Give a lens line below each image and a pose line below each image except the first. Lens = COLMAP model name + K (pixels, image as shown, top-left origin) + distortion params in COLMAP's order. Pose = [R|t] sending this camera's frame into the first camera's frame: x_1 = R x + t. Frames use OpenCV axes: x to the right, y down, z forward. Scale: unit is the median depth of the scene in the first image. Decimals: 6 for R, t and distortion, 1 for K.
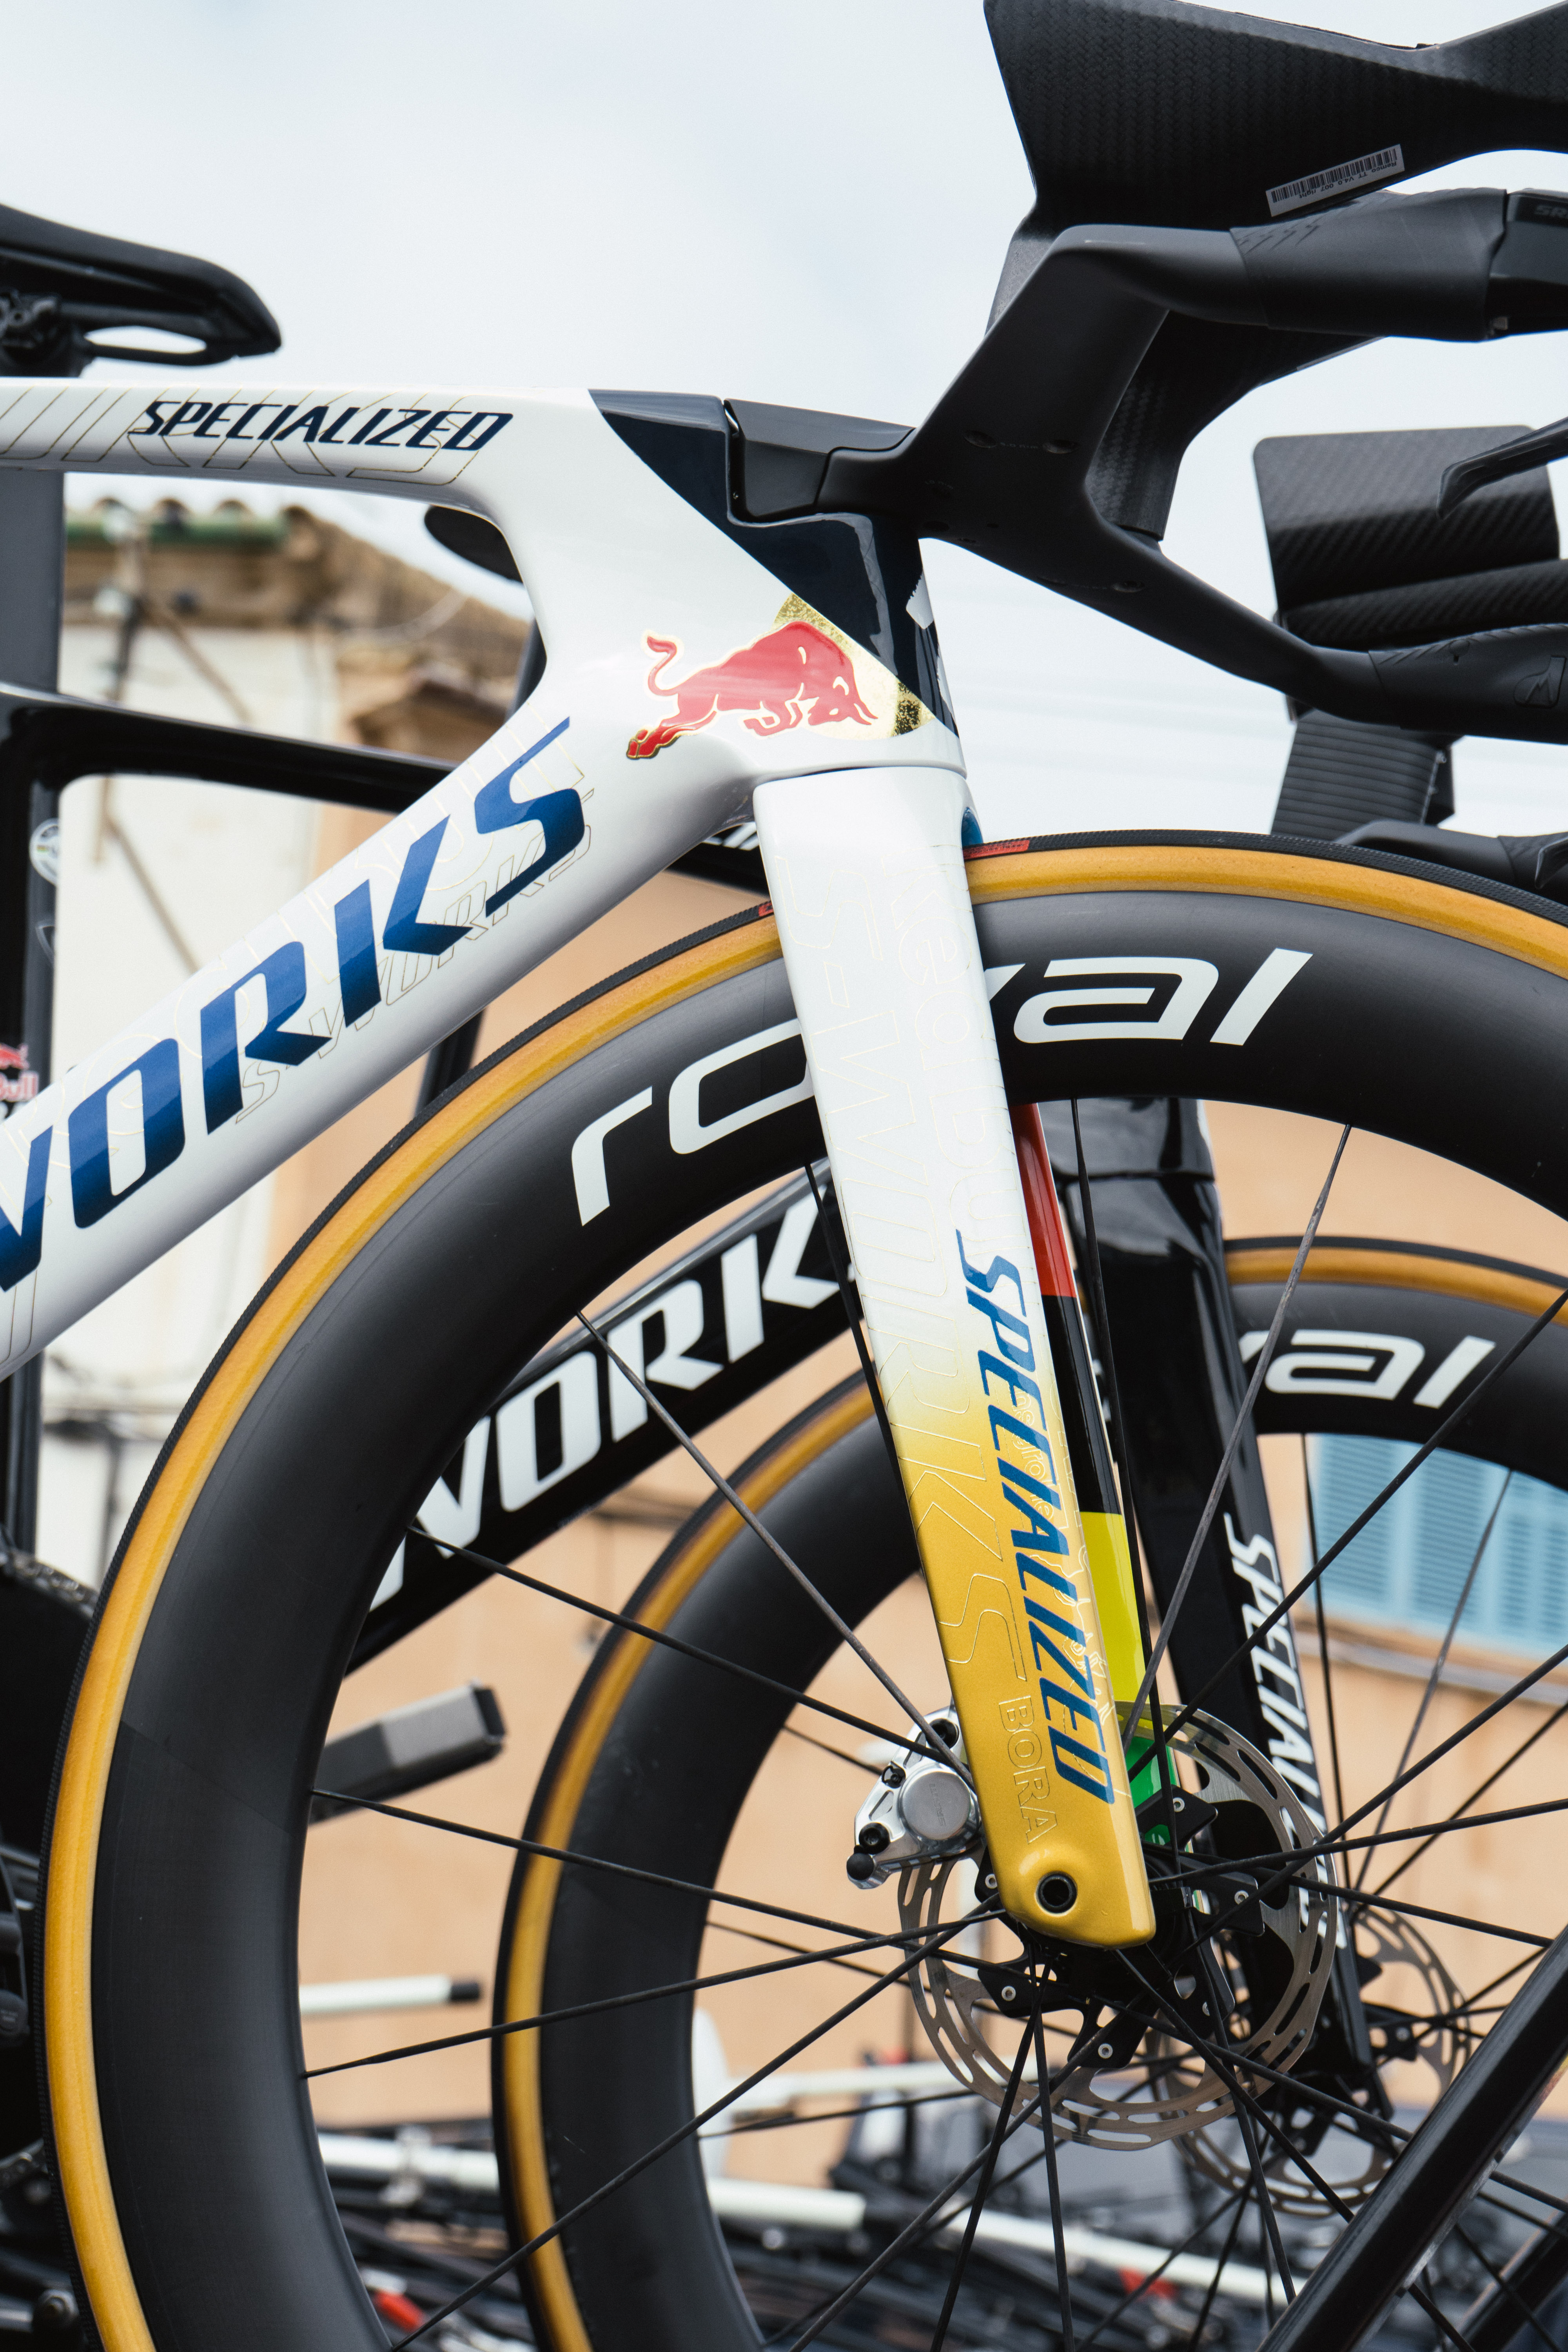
lens RADIAL K [[4326.5, 0, 779.8], [0, 4326.5, 1179.9], [0, 0, 1]] dist [0.061617, 0.000000]
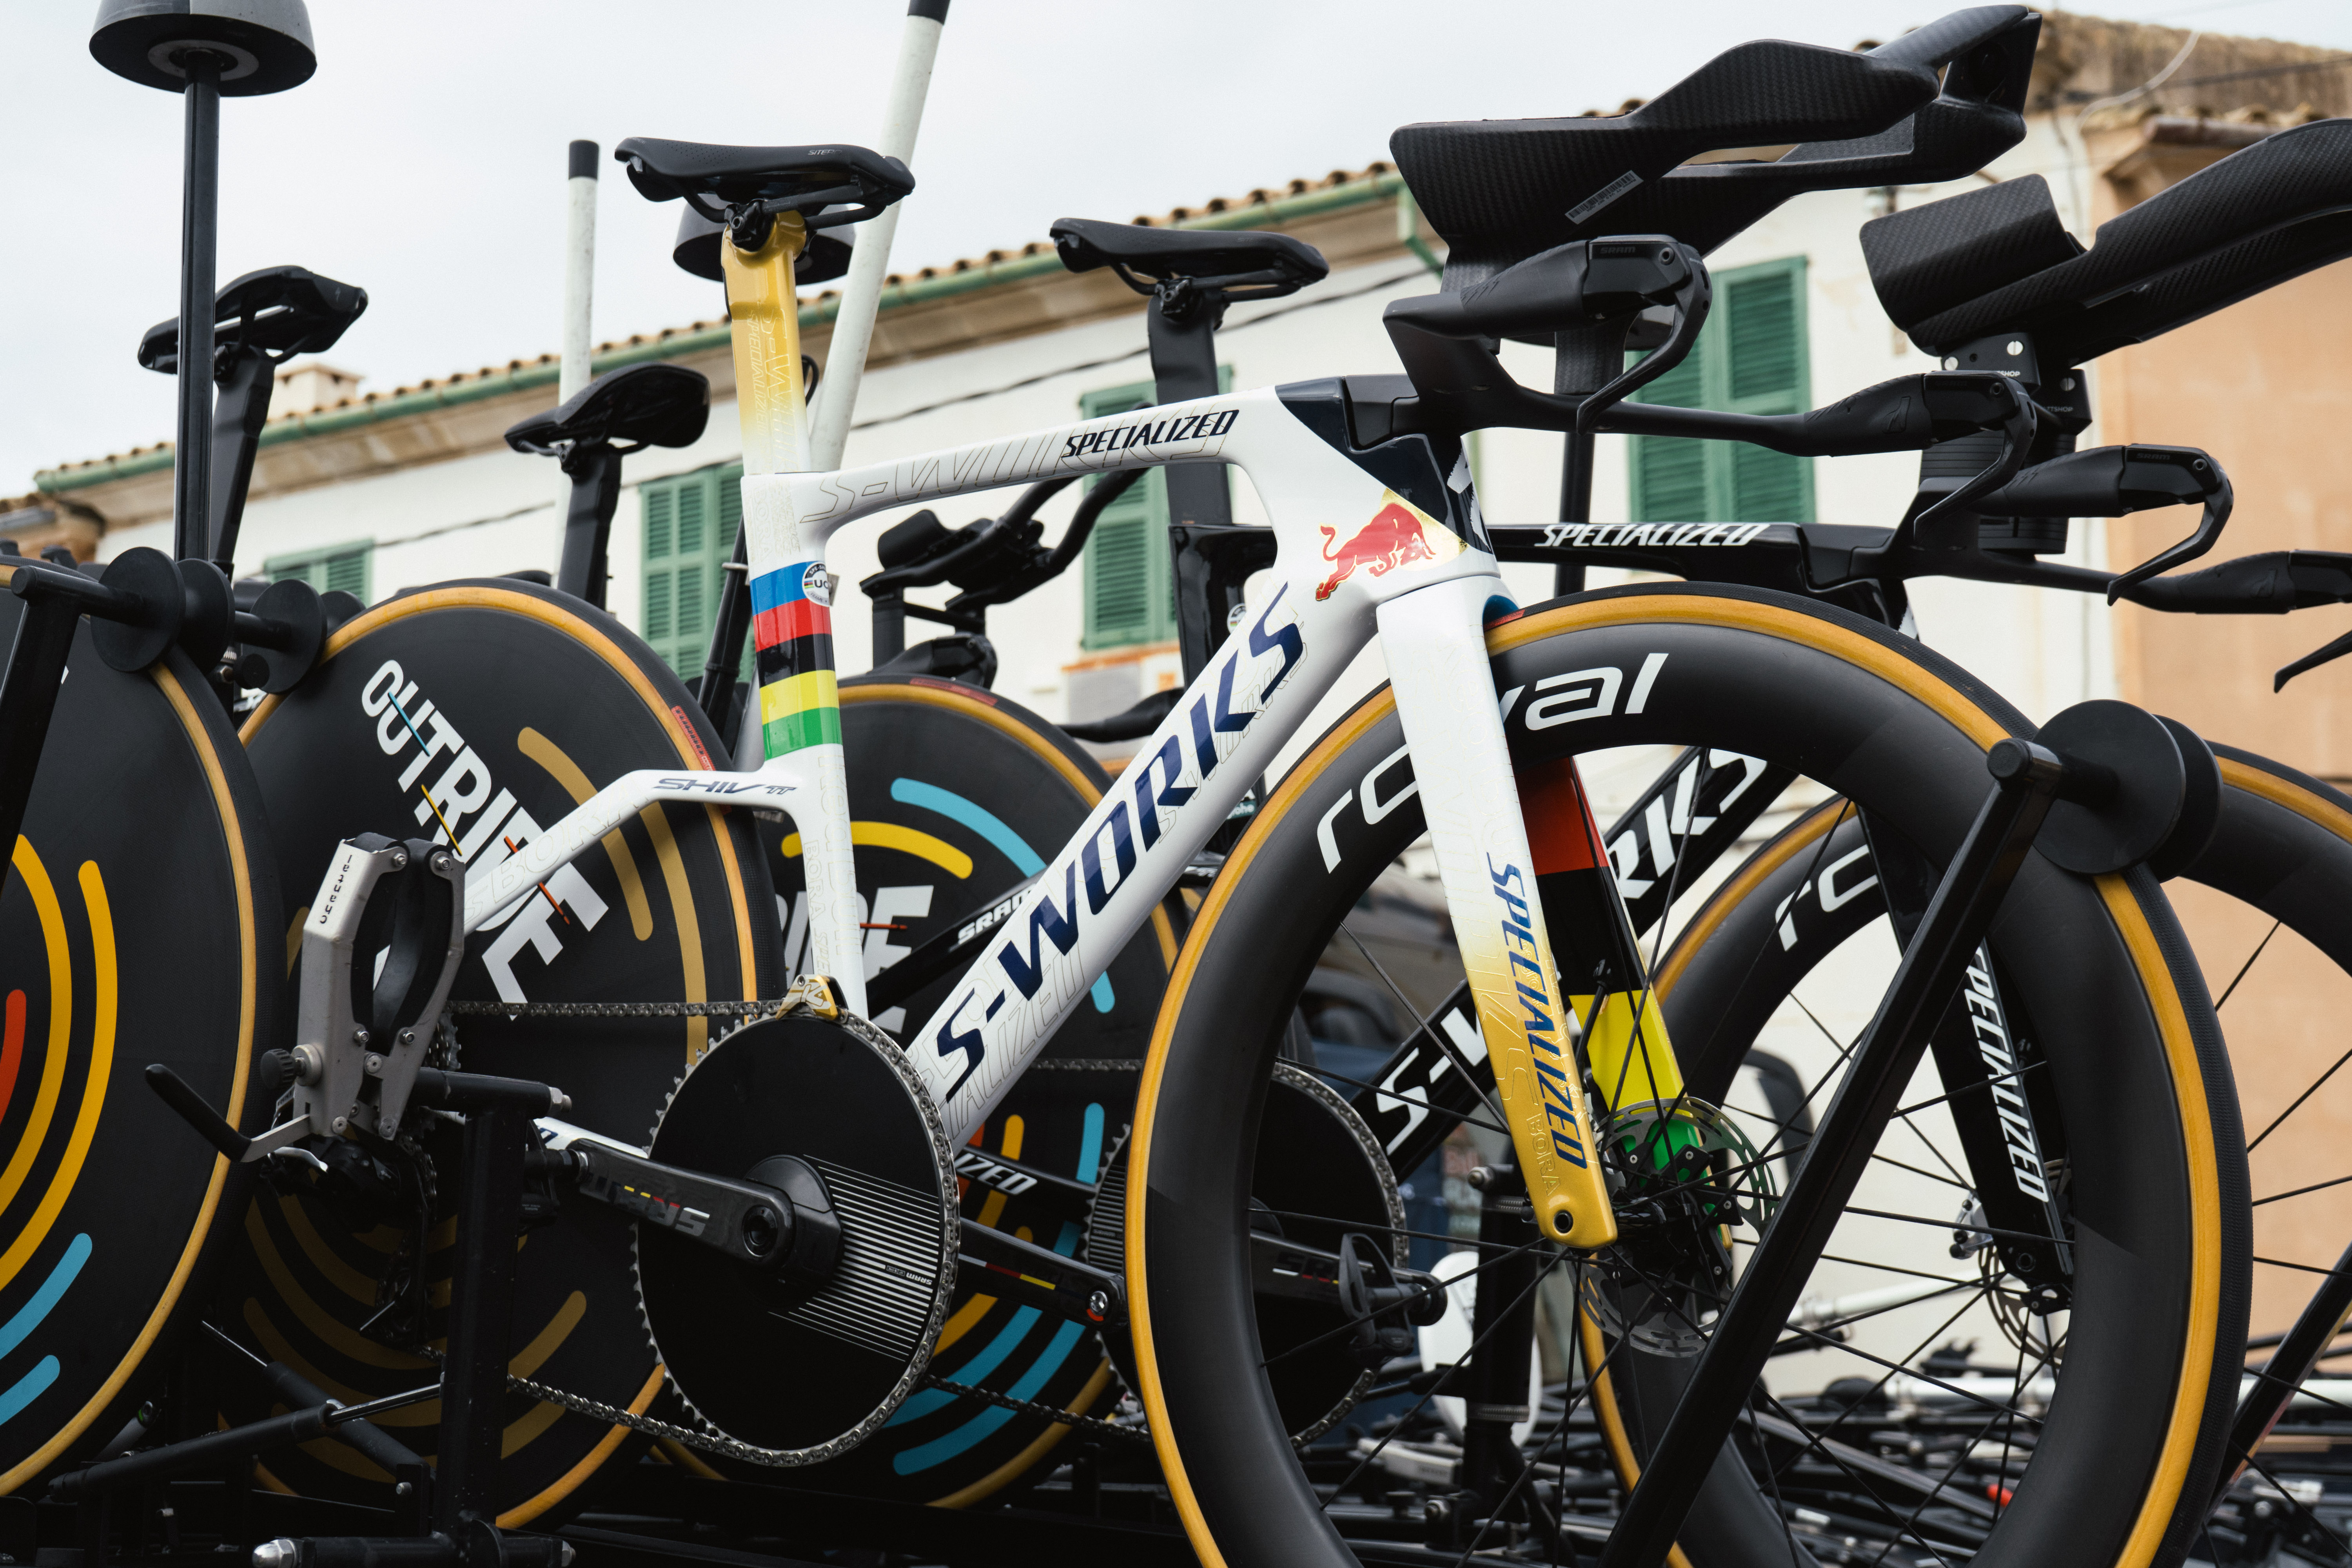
lens RADIAL K [[3769.9, 0, 1178.3], [0, 3769.9, 788.5], [0, 0, 1]] dist [0.075326, 0.000000]
pose [[0.897529, -0.172215, -0.405936, 0.513677], [0.194526, 0.980797, 0.014003, -0.055345], [0.395729, -0.091533, 0.913794, -0.408764]]
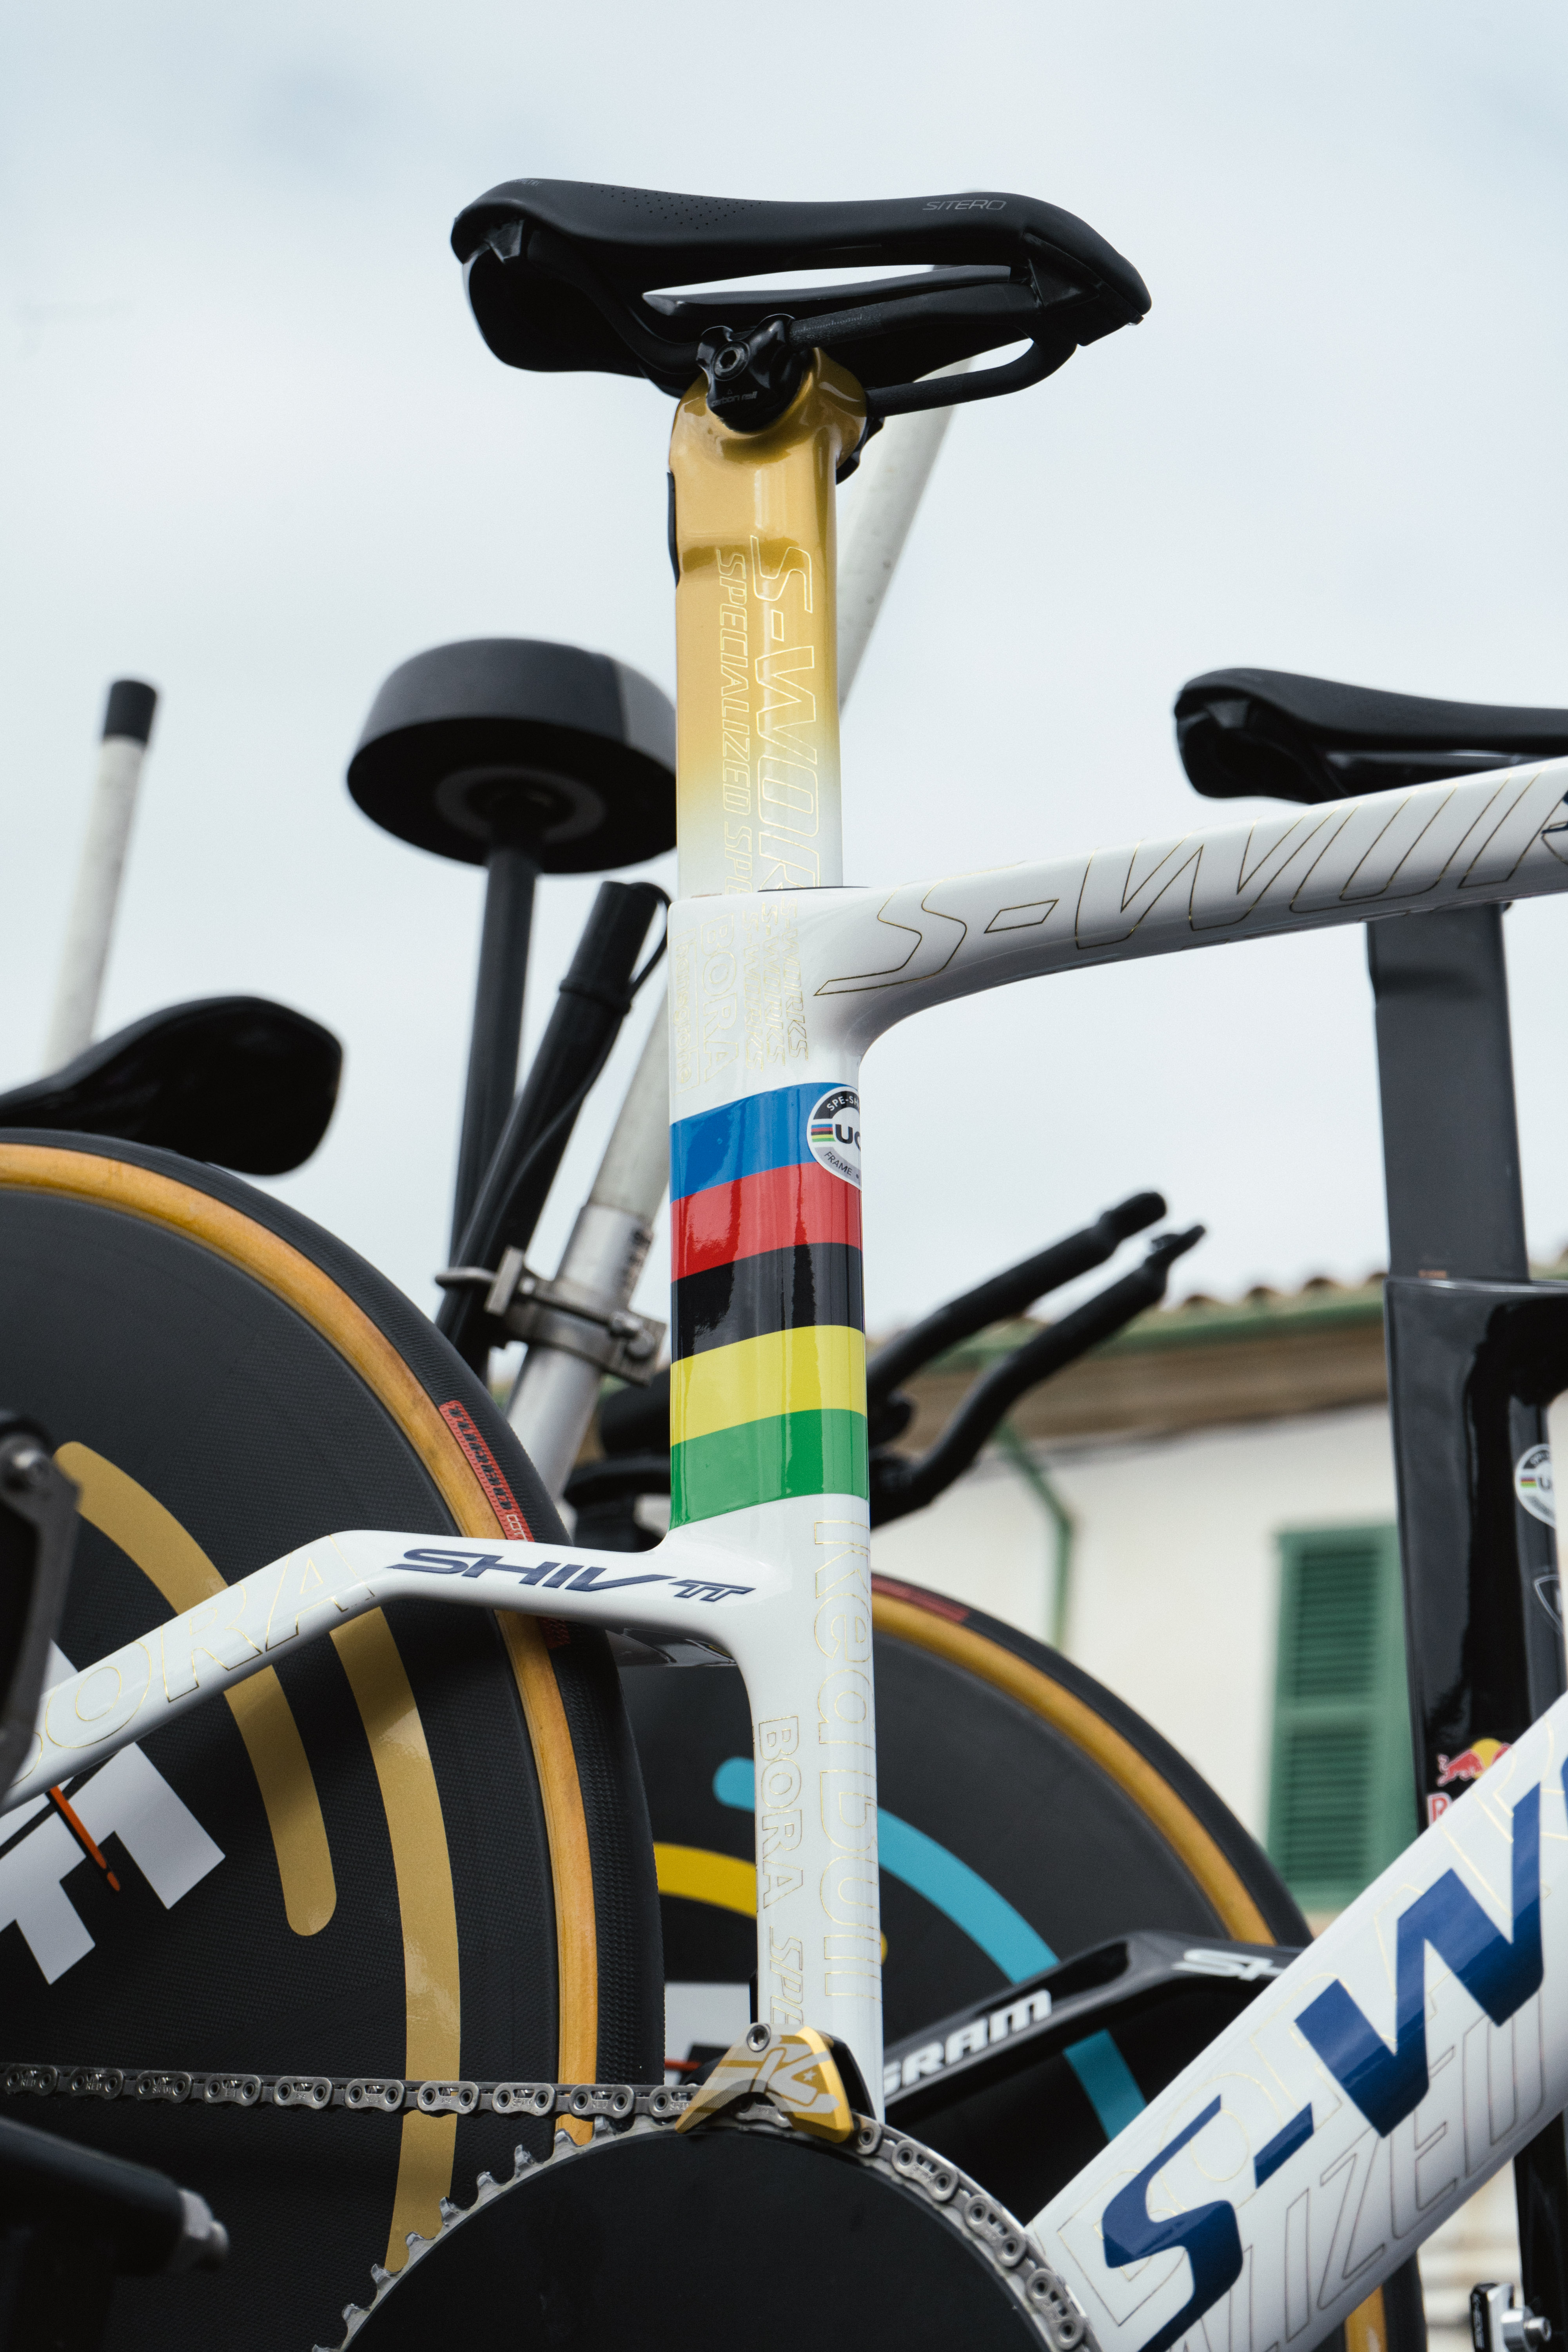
lens RADIAL K [[4780.9, 0, 788.3], [0, 4780.9, 1168.4], [0, 0, 1]] dist [-0.009193, 0.000000]
pose [[0.936697, -0.142273, -0.319932, -0.020517], [0.083037, 0.977922, -0.191766, 0.028845], [0.340151, 0.153061, 0.927831, 0.228961]]
